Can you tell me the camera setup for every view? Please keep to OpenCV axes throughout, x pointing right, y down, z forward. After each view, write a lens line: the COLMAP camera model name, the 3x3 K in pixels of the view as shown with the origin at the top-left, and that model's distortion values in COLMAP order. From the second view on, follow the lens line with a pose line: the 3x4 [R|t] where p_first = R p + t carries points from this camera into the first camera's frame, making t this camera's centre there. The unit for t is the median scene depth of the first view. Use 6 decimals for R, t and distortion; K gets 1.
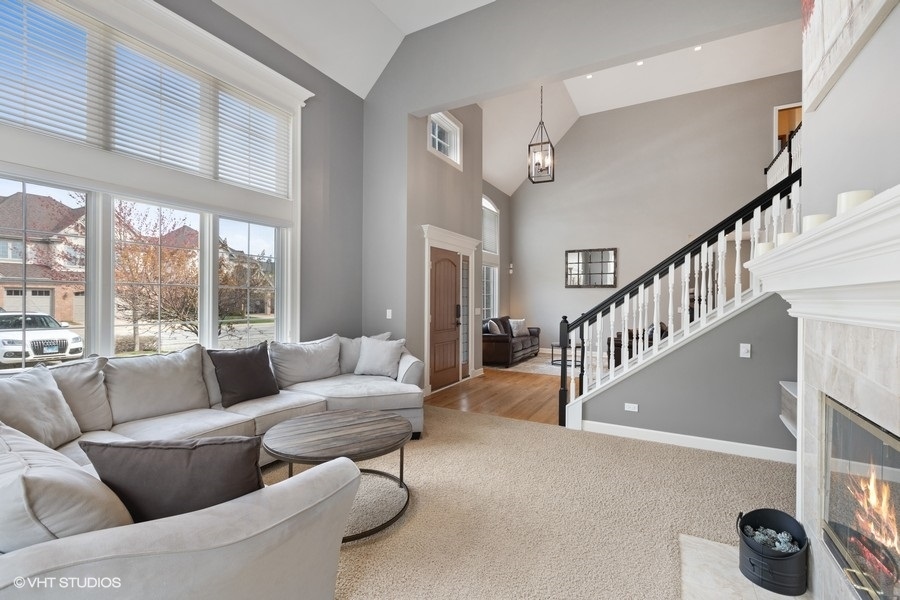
lens RADIAL K [[399.6, 0, 448.7], [0, 399.6, 298.3], [0, 0, 1]] dist [0.001008, -0.000542]
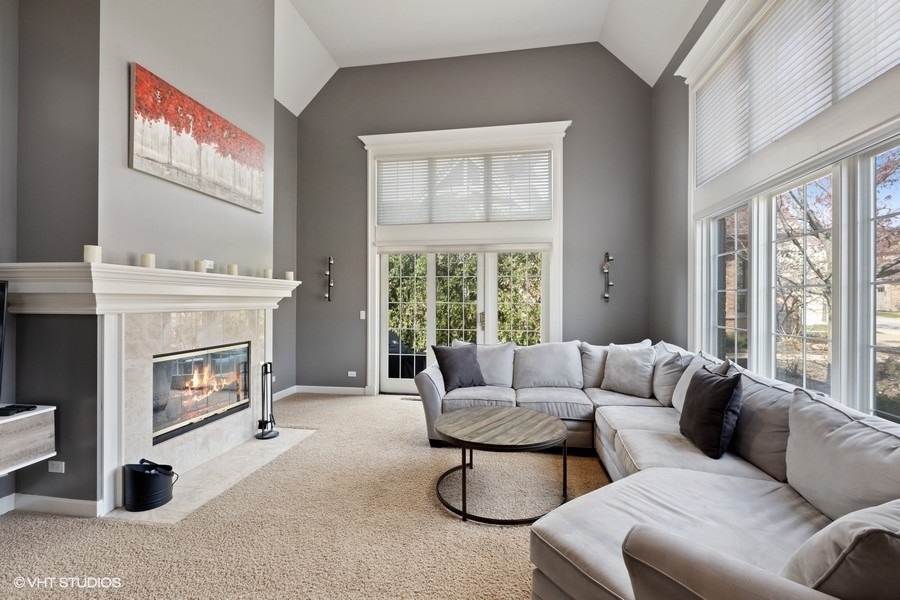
lens RADIAL K [[399.6, 0, 448.7], [0, 399.6, 298.3], [0, 0, 1]] dist [0.001008, -0.000542]
pose [[-0.942743, -0.008202, -0.333420, 0.071421], [-0.004581, 0.999922, -0.011643, 0.001349], [0.333490, -0.009449, -0.942706, 0.634366]]
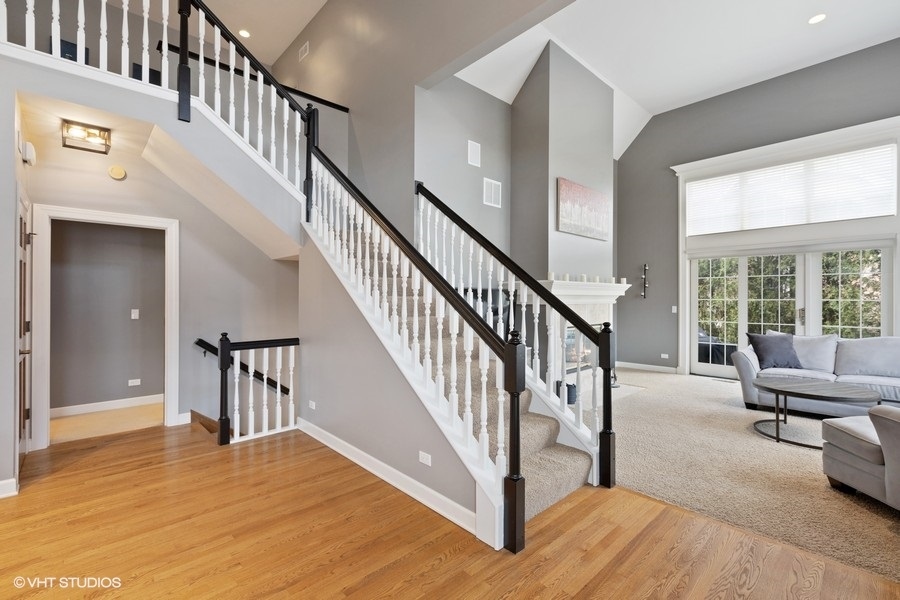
lens RADIAL K [[399.6, 0, 448.7], [0, 399.6, 298.3], [0, 0, 1]] dist [0.001008, -0.000542]
pose [[-0.949266, -0.004094, 0.314448, 0.176588], [-0.004930, 0.999986, -0.001863, 0.002985], [-0.314436, -0.003318, -0.949273, 0.916085]]
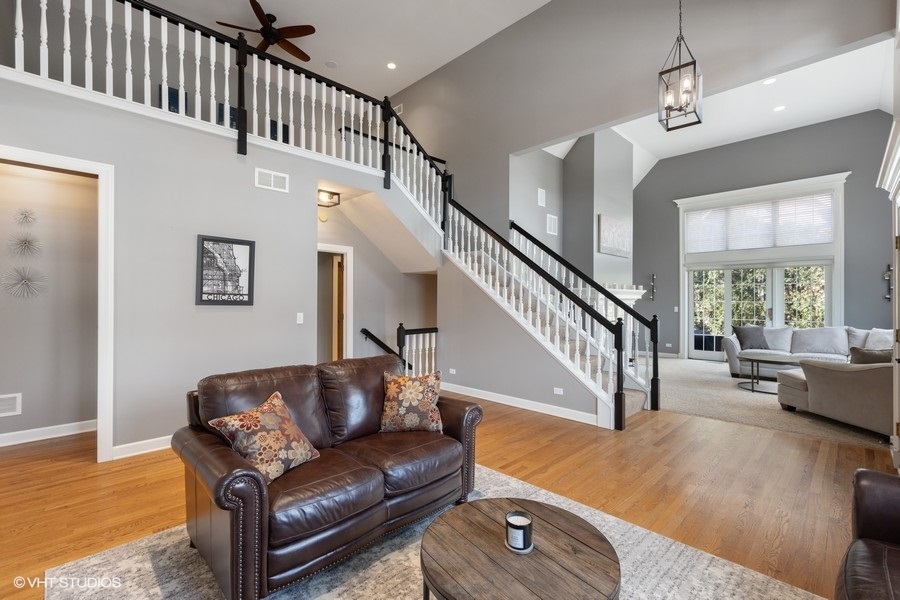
lens RADIAL K [[395.6, 0, 450.0], [0, 395.6, 300.0], [0, 0, 1]] dist [-0.000699, -0.000012]
pose [[-0.958800, -0.004058, 0.284054, 0.284700], [-0.005301, 0.999979, -0.003608, 0.004208], [-0.284034, -0.004965, -0.958801, 1.204883]]
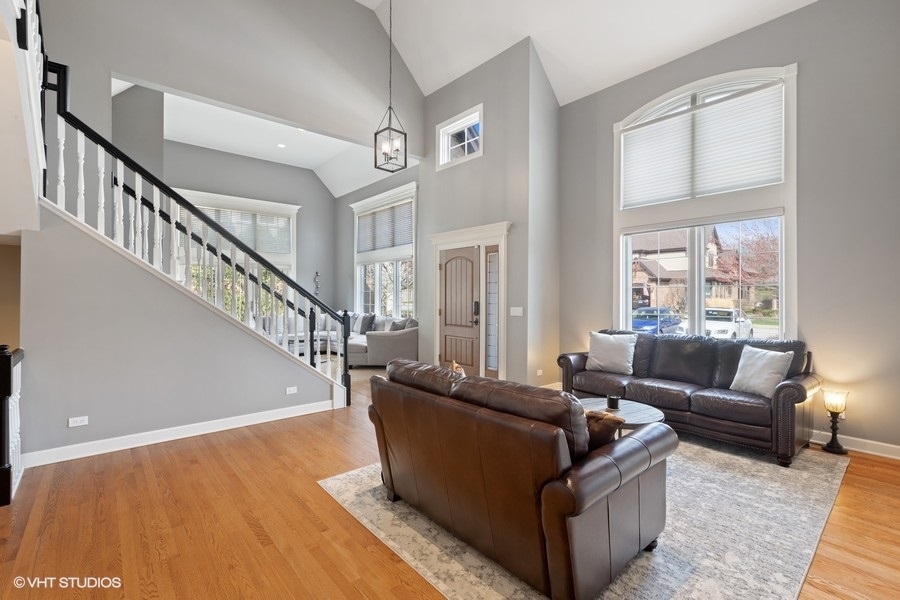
lens RADIAL K [[399.6, 0, 448.7], [0, 399.6, 298.3], [0, 0, 1]] dist [0.001008, -0.000542]
pose [[-0.348839, 0.001106, -0.937182, 0.733742], [-0.001423, 0.999998, 0.001710, 0.005330], [0.937182, 0.001930, -0.348836, 1.005699]]
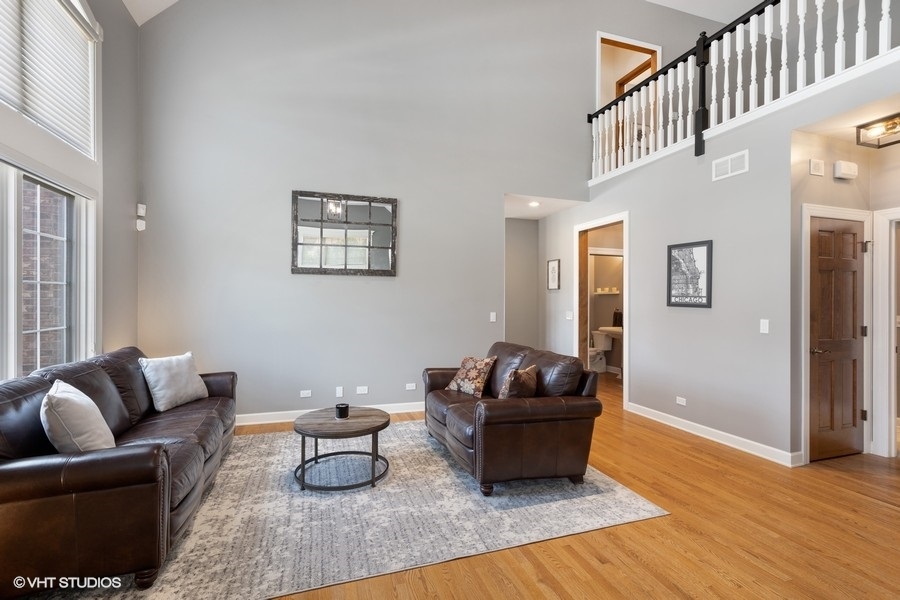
lens RADIAL K [[416.2, 0, 450.0], [0, 416.2, 300.0], [0, 0, 1]] dist [0.002022, -0.000061]
pose [[0.676095, 0.001106, 0.736813, 0.083146], [-0.006177, 0.999972, 0.004167, 0.000810], [-0.736788, -0.007369, 0.676083, 0.679522]]
